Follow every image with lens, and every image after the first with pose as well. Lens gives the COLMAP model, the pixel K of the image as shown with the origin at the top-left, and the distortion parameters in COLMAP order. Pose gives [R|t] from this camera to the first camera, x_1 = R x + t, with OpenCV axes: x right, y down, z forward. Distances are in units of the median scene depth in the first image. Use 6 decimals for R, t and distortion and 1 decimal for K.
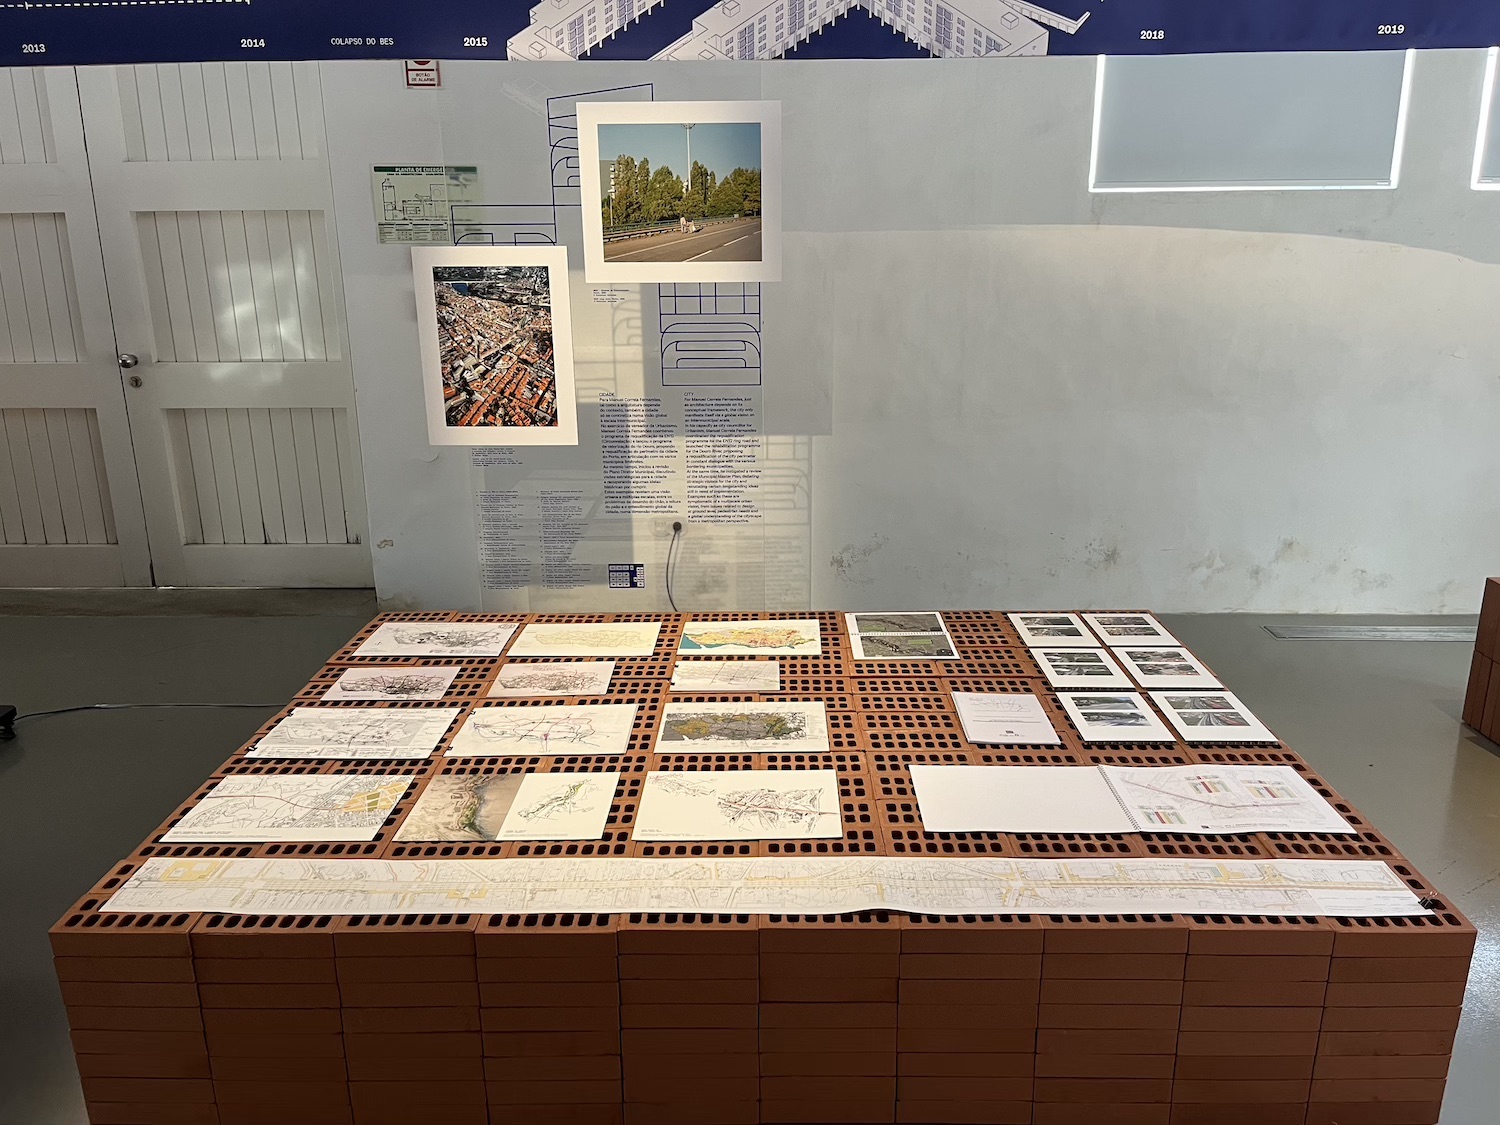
lens RADIAL K [[1132.9, 0, 755.0], [0, 1132.9, 565.4], [0, 0, 1]] dist [0.012339, -0.007504]
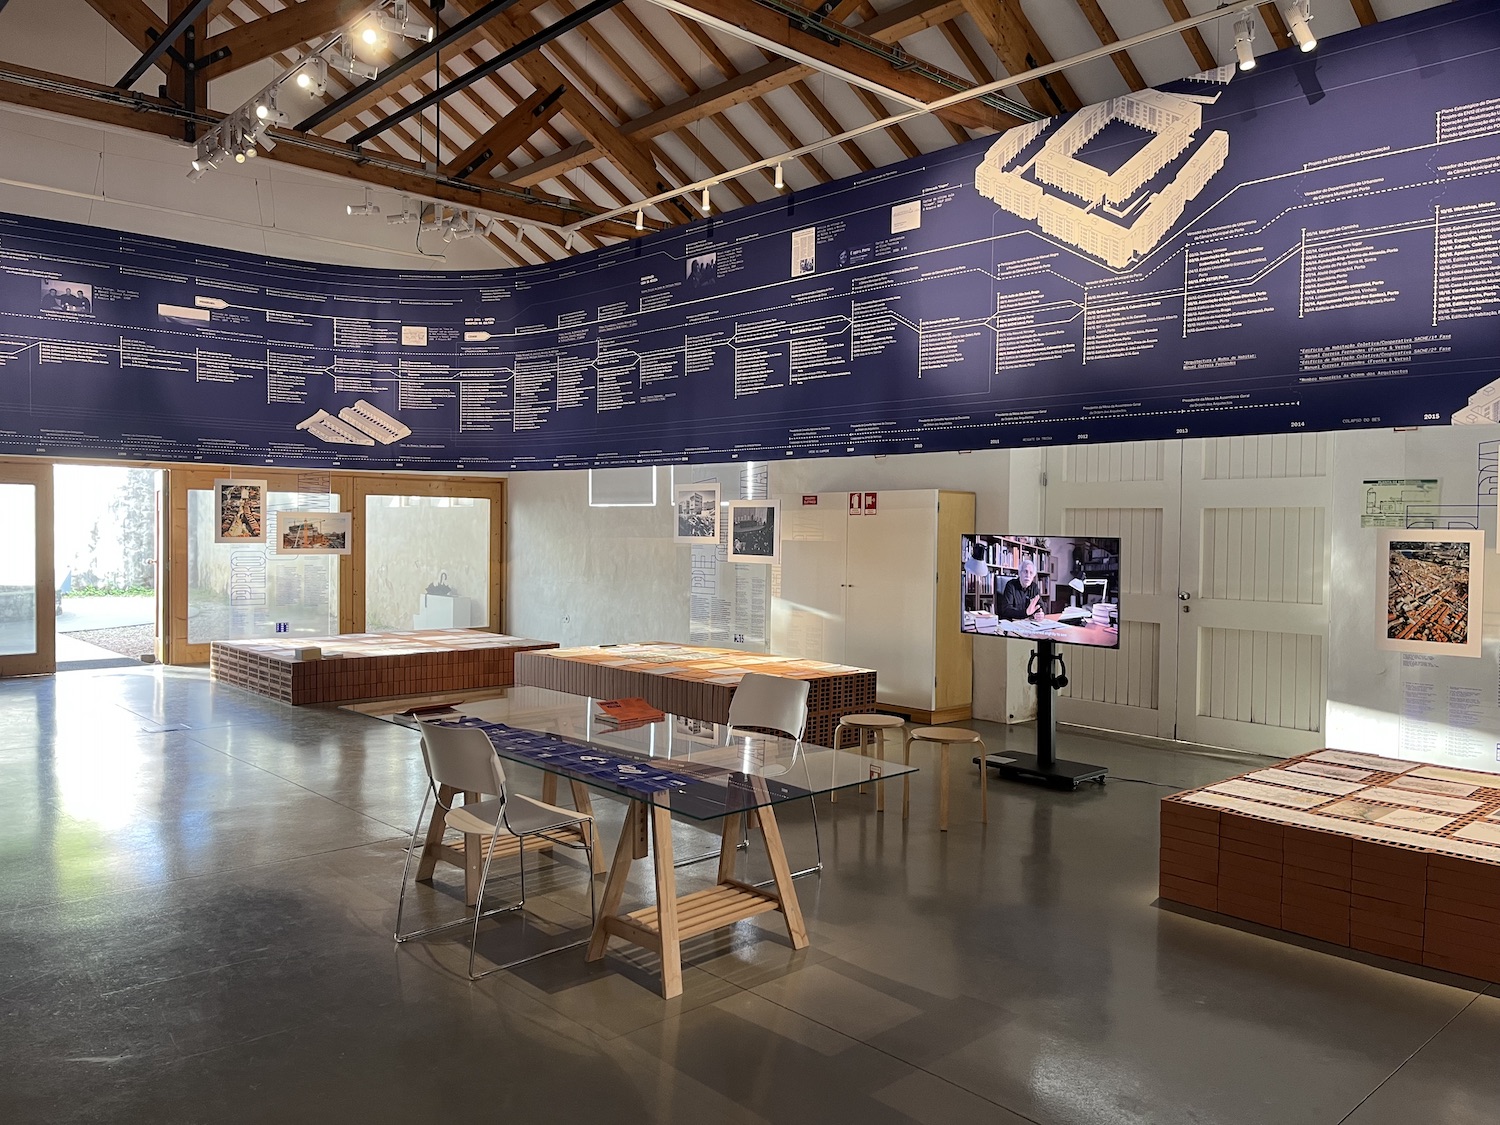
lens RADIAL K [[1132.9, 0, 749.9], [0, 1132.9, 568.2], [0, 0, 1]] dist [0.012339, -0.007504]
pose [[0.684705, 0.041388, -0.727644, 0.275542], [-0.215437, 0.965265, -0.147820, 0.213888], [0.696251, 0.257975, 0.669838, -0.725839]]
